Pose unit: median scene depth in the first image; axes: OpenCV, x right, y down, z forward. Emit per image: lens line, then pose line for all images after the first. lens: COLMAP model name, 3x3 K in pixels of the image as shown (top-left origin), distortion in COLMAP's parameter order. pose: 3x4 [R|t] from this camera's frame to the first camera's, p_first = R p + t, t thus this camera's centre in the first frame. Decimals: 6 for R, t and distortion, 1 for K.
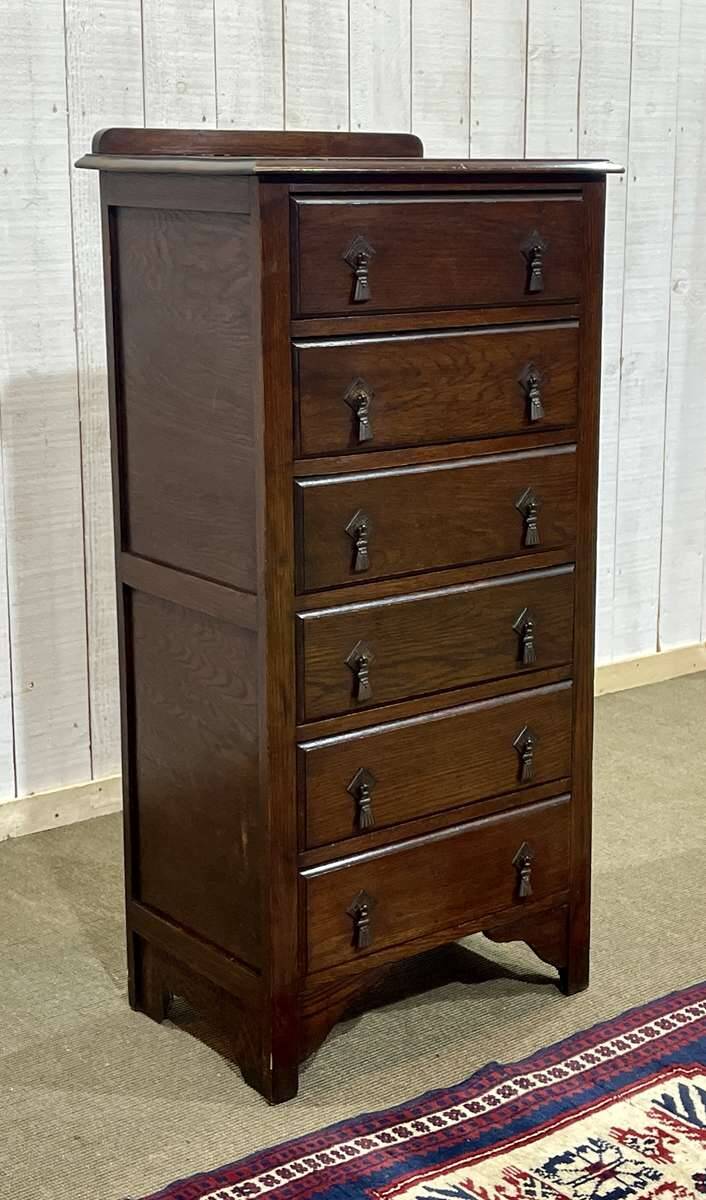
lens RADIAL K [[1920.7, 0, 470.0], [0, 1920.7, 566.2], [0, 0, 1]] dist [0.094166, 0.000000]
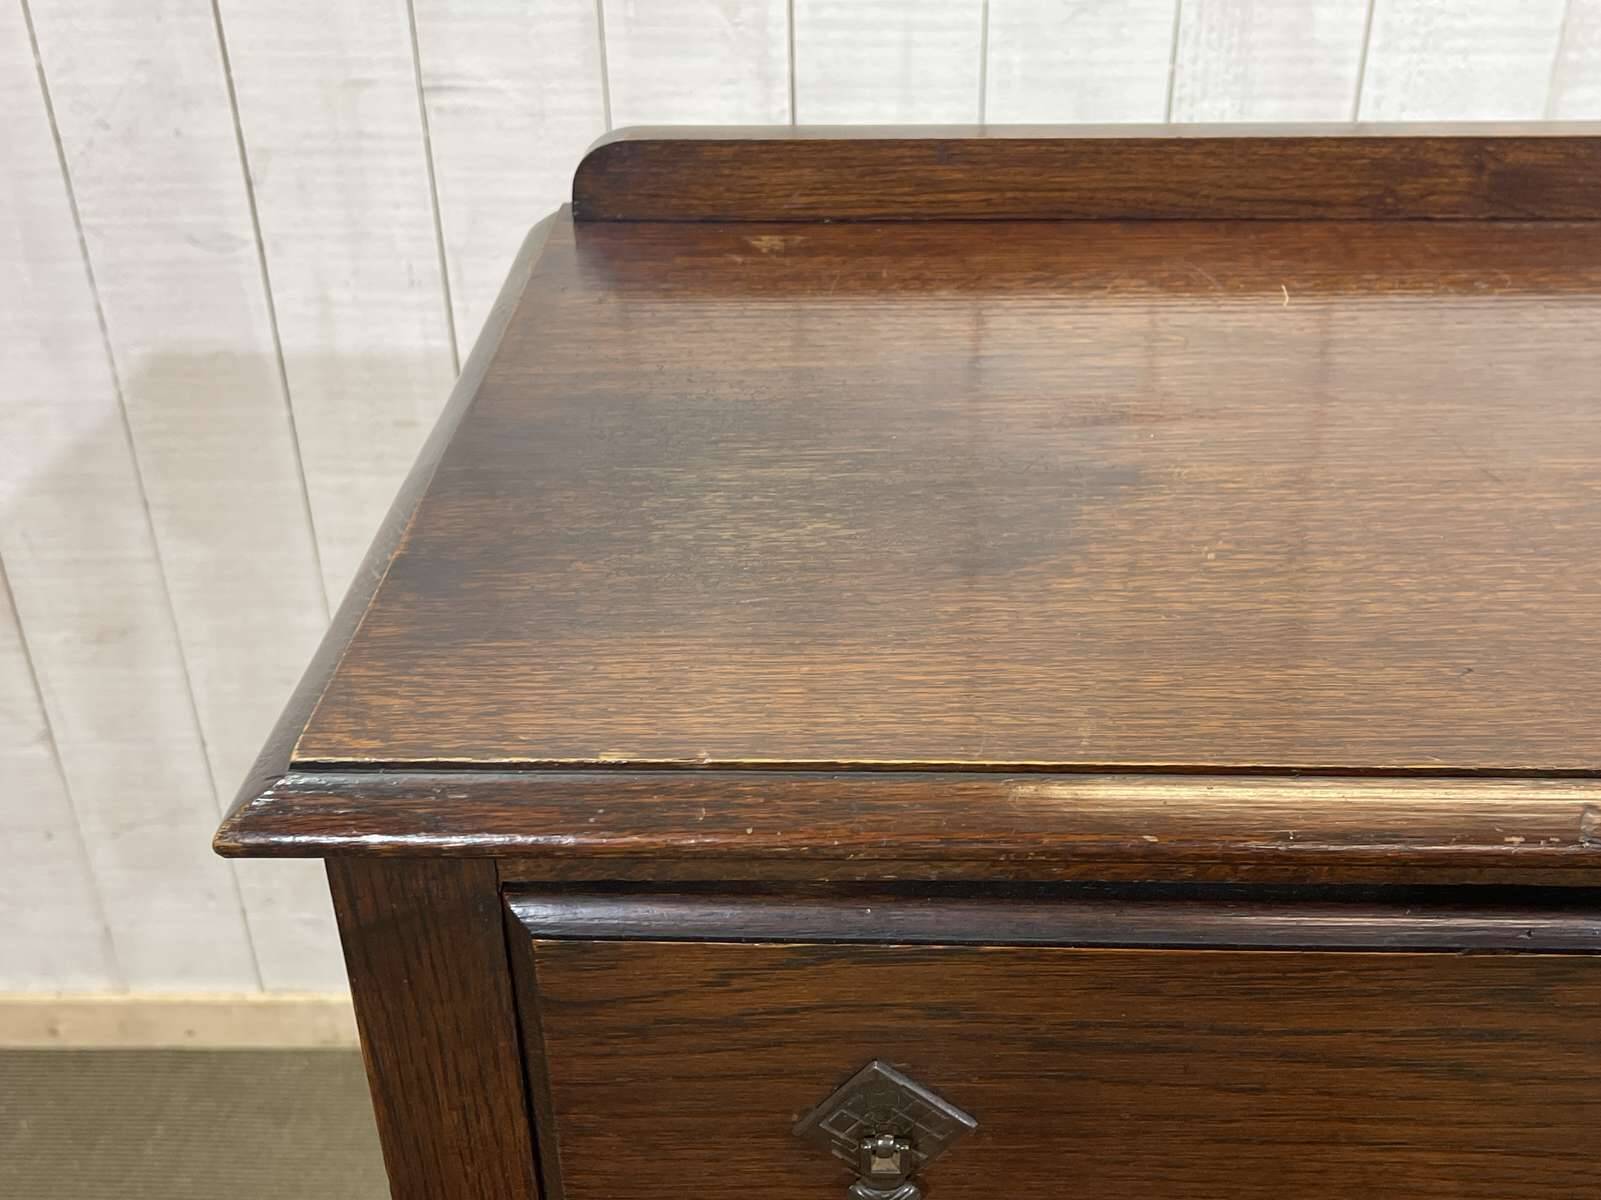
lens RADIAL K [[1794.8, 0, 821.2], [0, 1794.8, 605.9], [0, 0, 1]] dist [0.035075, 0.000000]
pose [[0.741690, 0.334764, -0.581231, 0.032543], [-0.126282, 0.920745, 0.369164, -0.261586], [0.658748, -0.200406, 0.725181, 0.776388]]
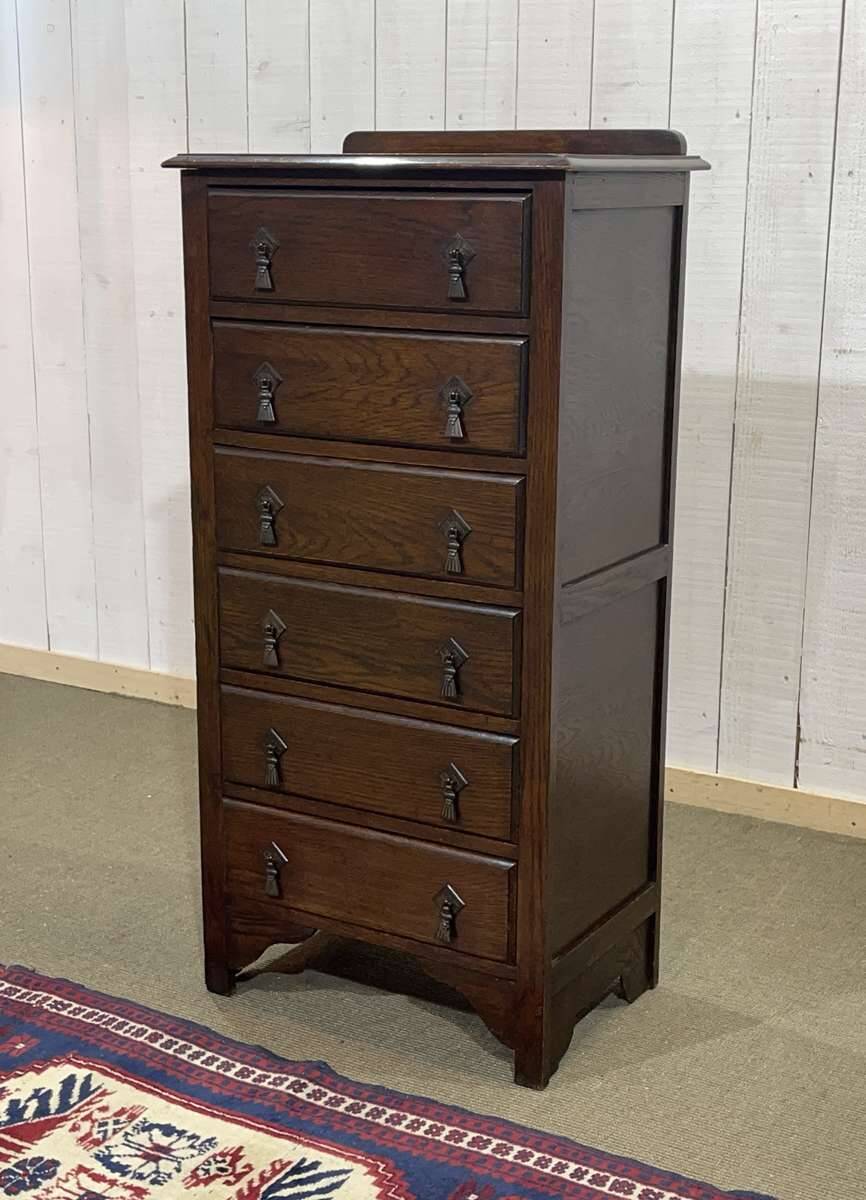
lens RADIAL K [[1803.4, 0, 421.0], [0, 1803.4, 604.3], [0, 0, 1]] dist [0.070520, 0.000000]
pose [[0.325126, 0.222264, -0.919180, 0.839087], [-0.205007, 0.965438, 0.160936, -0.134317], [0.923182, 0.136114, 0.359455, 0.676403]]
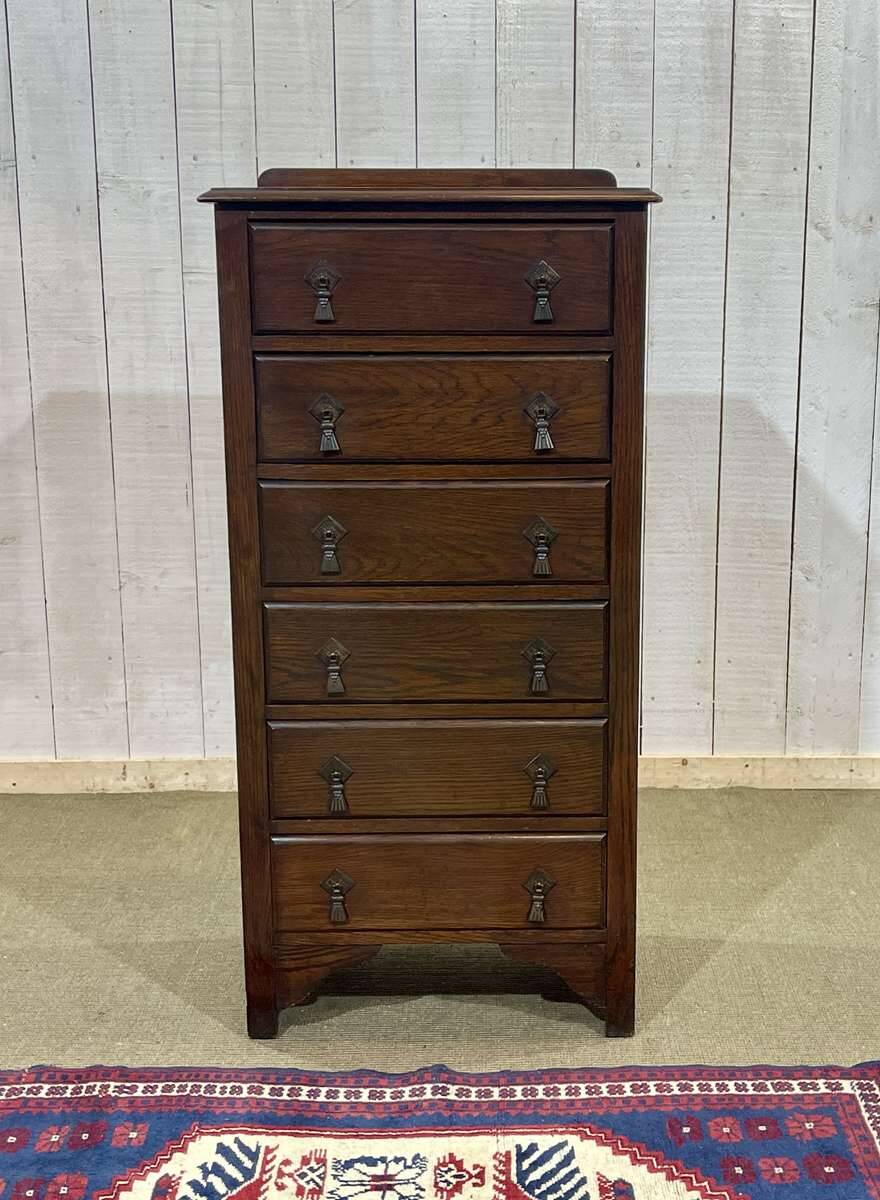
lens RADIAL K [[1741.9, 0, 521.7], [0, 1741.9, 611.5], [0, 0, 1]] dist [0.078971, 0.000000]
pose [[0.772968, 0.133543, -0.620231, 0.594627], [-0.129773, 0.990207, 0.051473, -0.037780], [0.621031, 0.040702, 0.782728, 0.282440]]
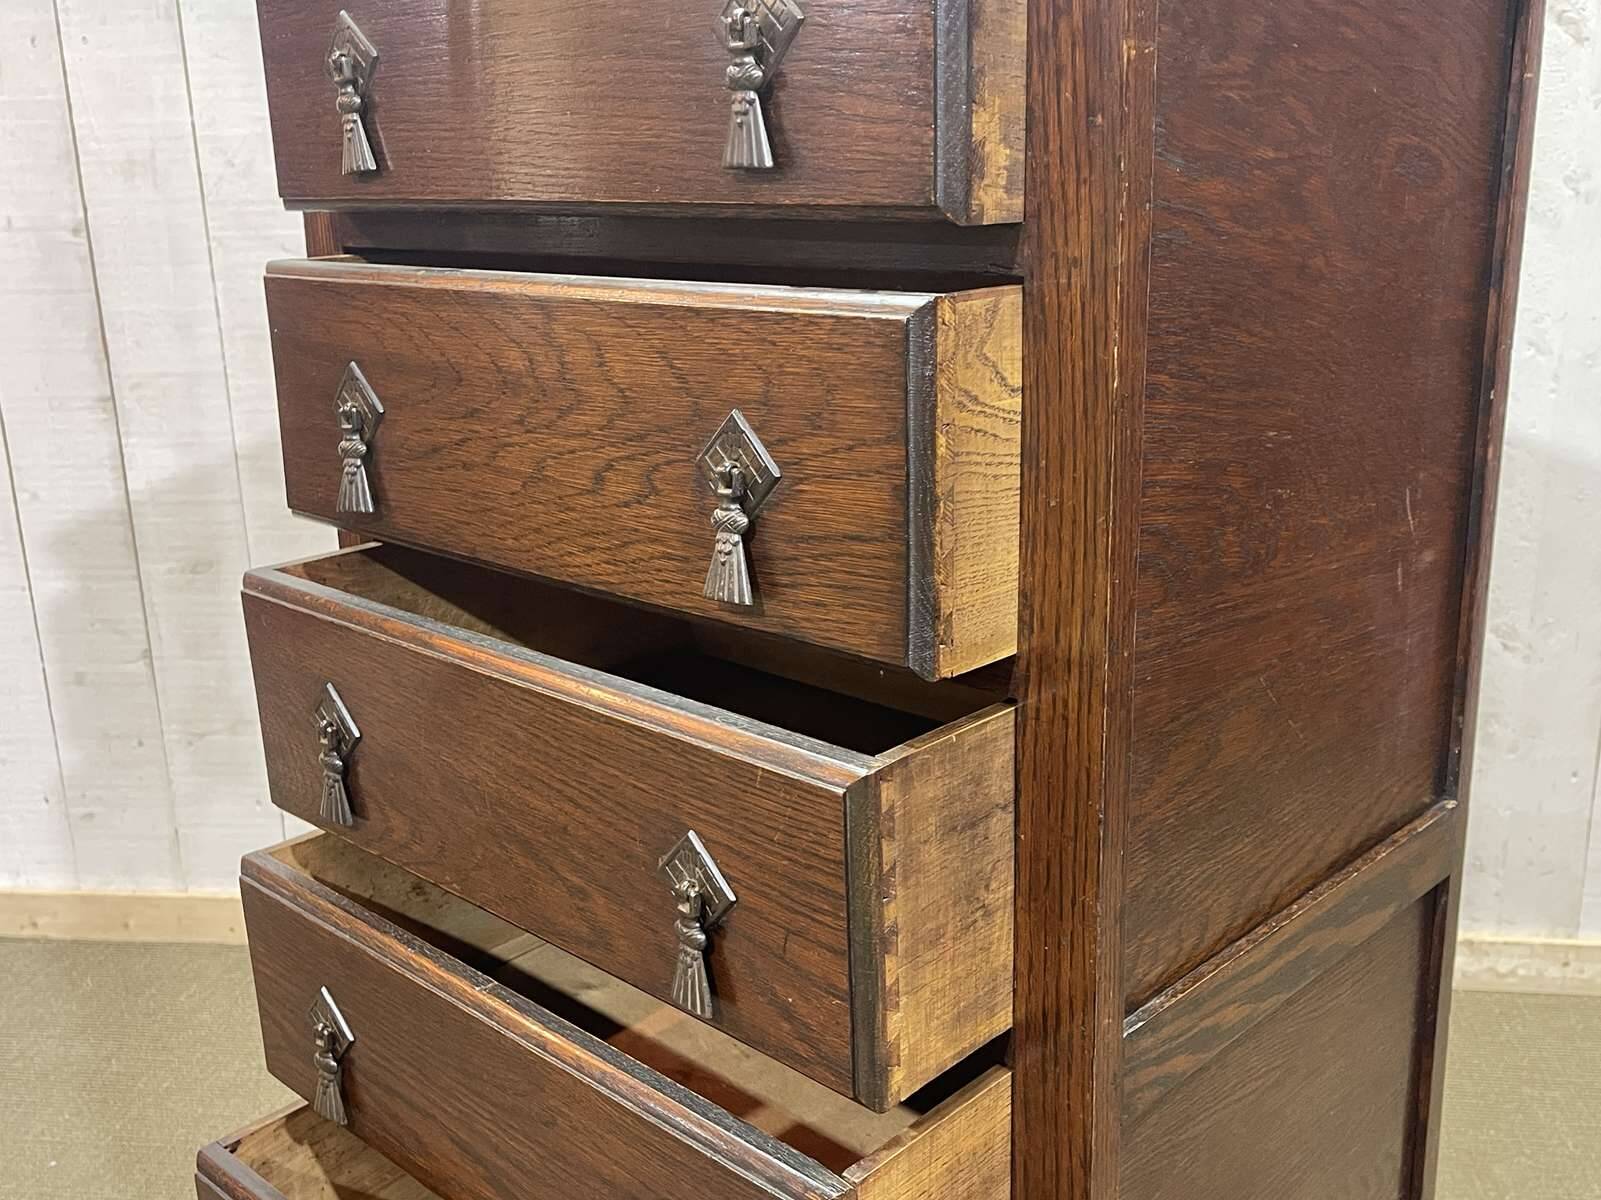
lens RADIAL K [[1625.6, 0, 807.7], [0, 1625.6, 606.3], [0, 0, 1]] dist [0.032539, 0.000000]
pose [[0.677961, 0.181569, -0.712321, 0.228686], [-0.128853, 0.983365, 0.128021, -0.093695], [0.723717, 0.004991, 0.690079, 0.747465]]
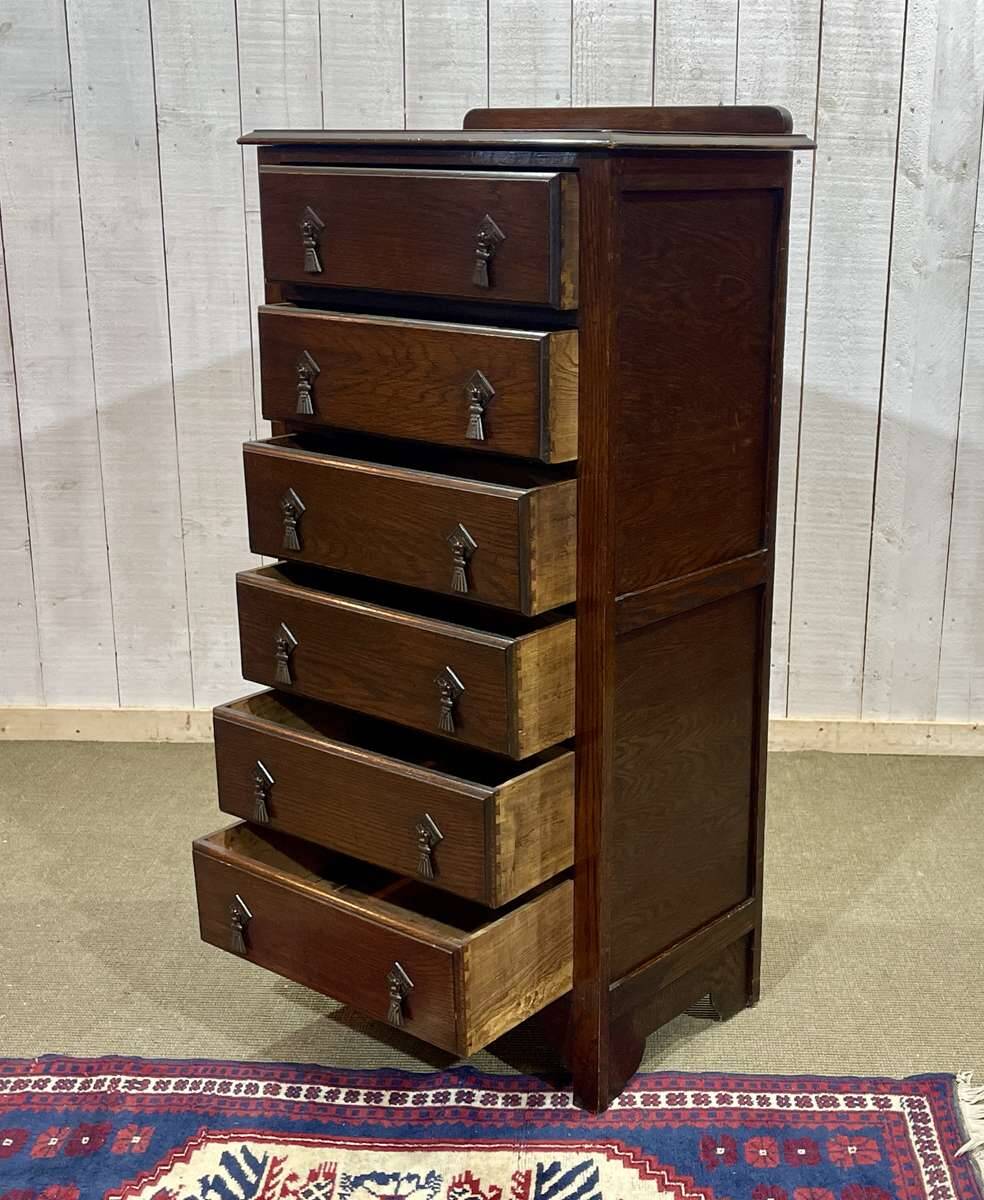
lens RADIAL K [[1637.6, 0, 606.9], [0, 1637.6, 608.8], [0, 0, 1]] dist [0.052830, 0.000000]
pose [[0.753029, 0.182461, -0.632183, 0.551726], [-0.148003, 0.983132, 0.107457, -0.072672], [0.641126, 0.012646, 0.767332, 0.398985]]
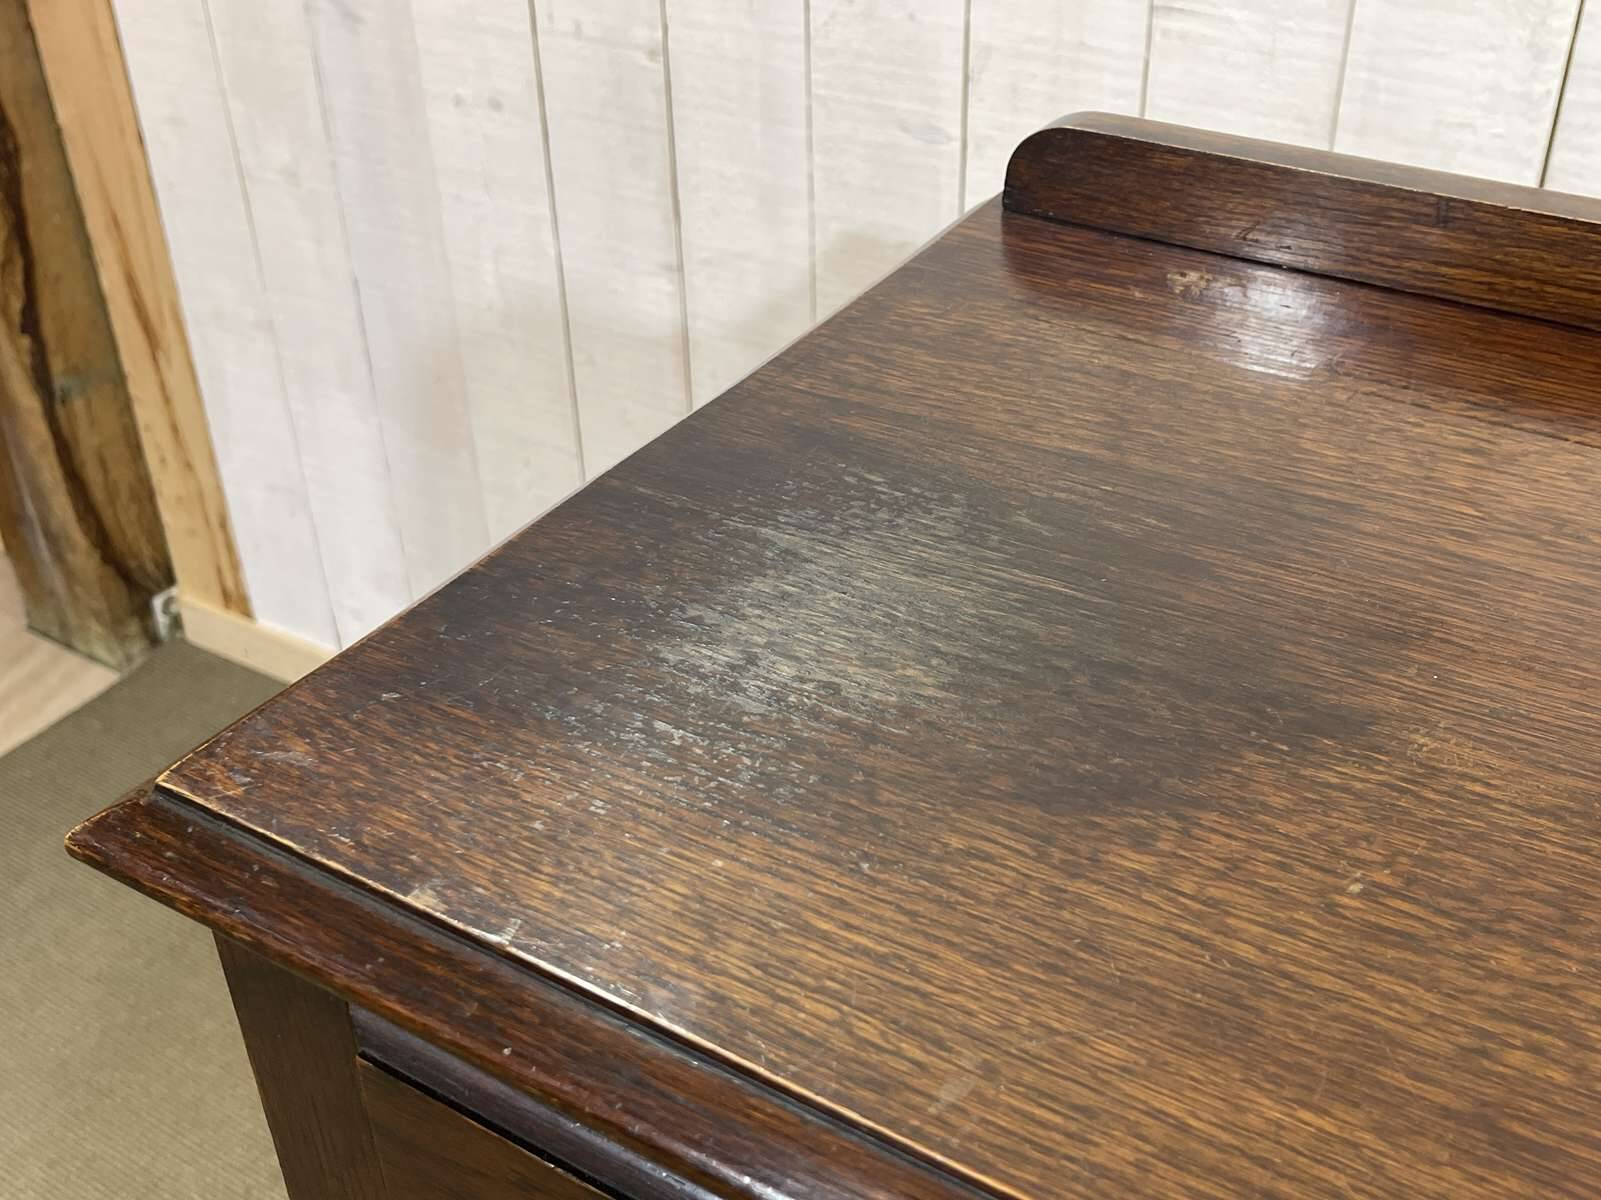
lens RADIAL K [[1794.8, 0, 839.5], [0, 1794.8, 604.5], [0, 0, 1]] dist [0.035075, 0.000000]
pose [[0.310055, 0.525665, -0.792176, 0.034130], [-0.188220, 0.850686, 0.490822, -0.278412], [0.931901, -0.003078, 0.362700, 0.860624]]
